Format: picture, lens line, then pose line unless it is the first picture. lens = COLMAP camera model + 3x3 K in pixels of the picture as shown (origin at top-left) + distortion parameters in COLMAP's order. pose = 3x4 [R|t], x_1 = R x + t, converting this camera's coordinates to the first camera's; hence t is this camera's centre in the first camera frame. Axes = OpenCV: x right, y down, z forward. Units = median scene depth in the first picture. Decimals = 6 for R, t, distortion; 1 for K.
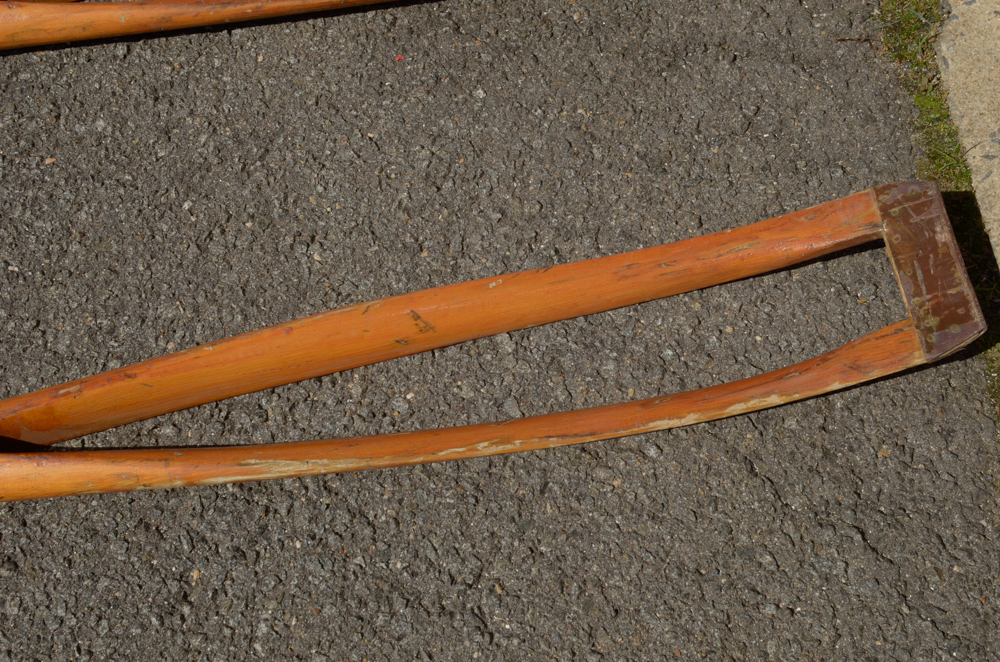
lens RADIAL K [[1449.1, 0, 499.3], [0, 1449.1, 330.4], [0, 0, 1]] dist [0.015649, 0.000000]
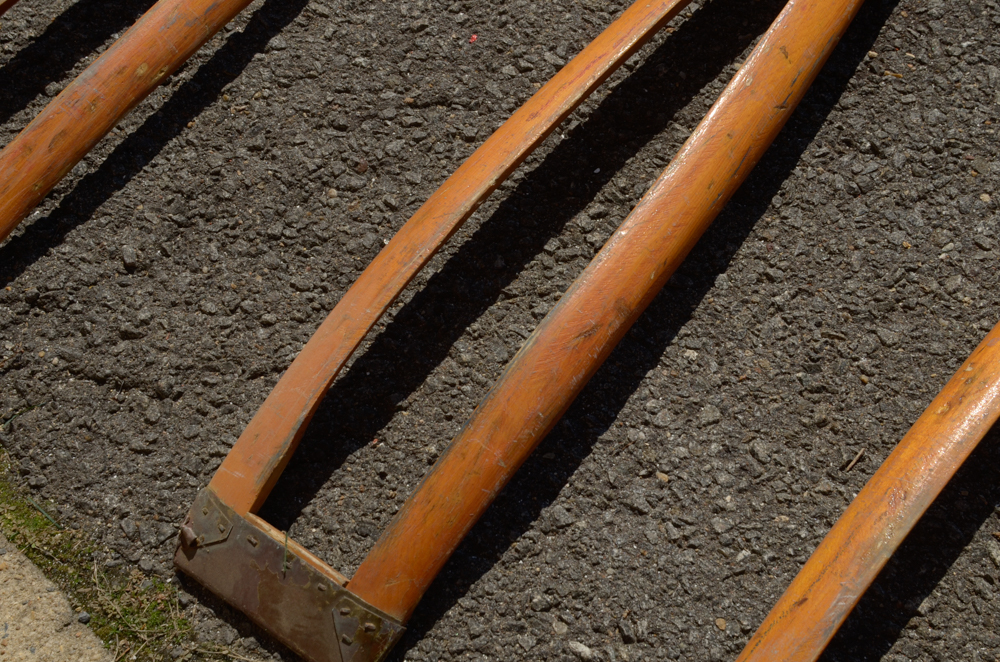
lens RADIAL K [[1449.1, 0, 505.2], [0, 1449.1, 333.8], [0, 0, 1]] dist [0.015649, 0.000000]
pose [[-0.746067, 0.621729, -0.238404, 0.236036], [-0.533945, -0.344672, 0.772078, -0.971700], [0.397852, 0.703317, 0.589117, 0.712834]]
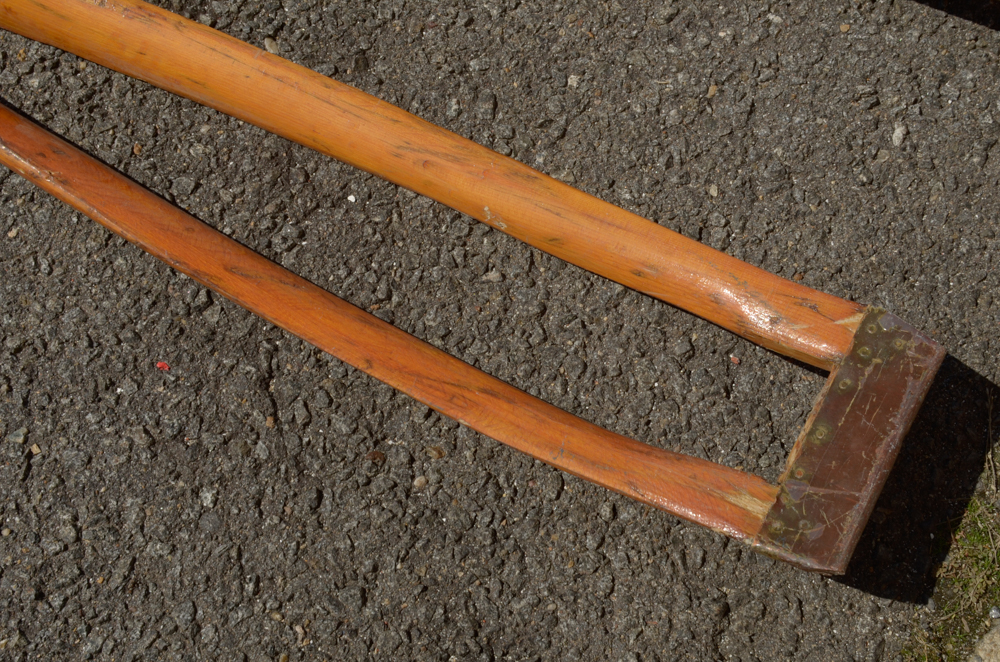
lens RADIAL K [[1449.1, 0, 499.3], [0, 1449.1, 330.8], [0, 0, 1]] dist [0.015649, 0.000000]
pose [[0.784159, 0.603149, -0.145963, 0.146288], [-0.578042, 0.795505, 0.181765, -0.445003], [0.225746, -0.058160, 0.972449, 0.452474]]
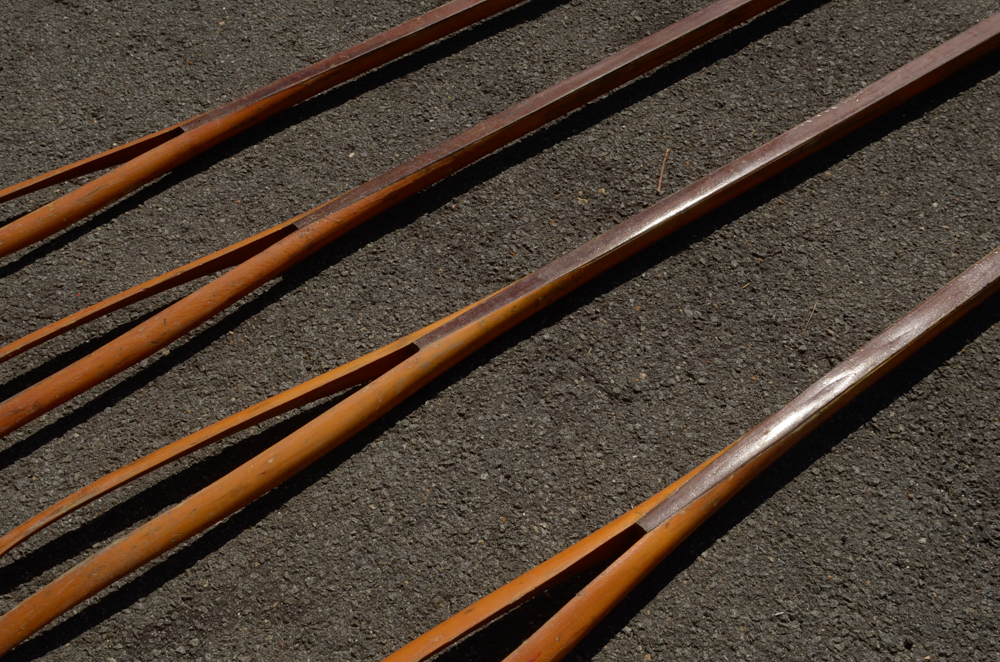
lens RADIAL K [[1164.1, 0, 499.7], [0, 1164.1, 329.6], [0, 0, 1]] dist [-0.020934, 0.000000]
pose [[-0.882165, 0.406884, -0.237128, -0.190193], [-0.361024, -0.260965, 0.895298, -1.878597], [0.302400, 0.875410, 0.377109, 0.714530]]
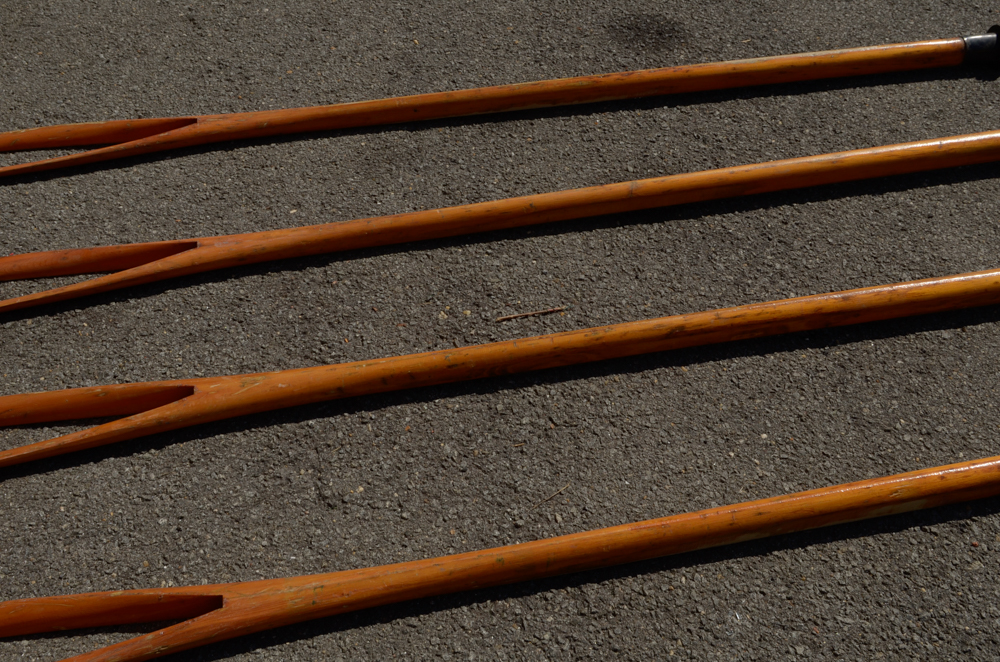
lens RADIAL K [[1069.6, 0, 500.5], [0, 1069.6, 332.3], [0, 0, 1]] dist [-0.036273, 0.000000]
pose [[-0.996483, 0.079869, 0.025360, -0.912621], [0.001977, -0.280133, 0.959959, -1.920645], [0.083775, 0.956633, 0.278989, 0.806639]]
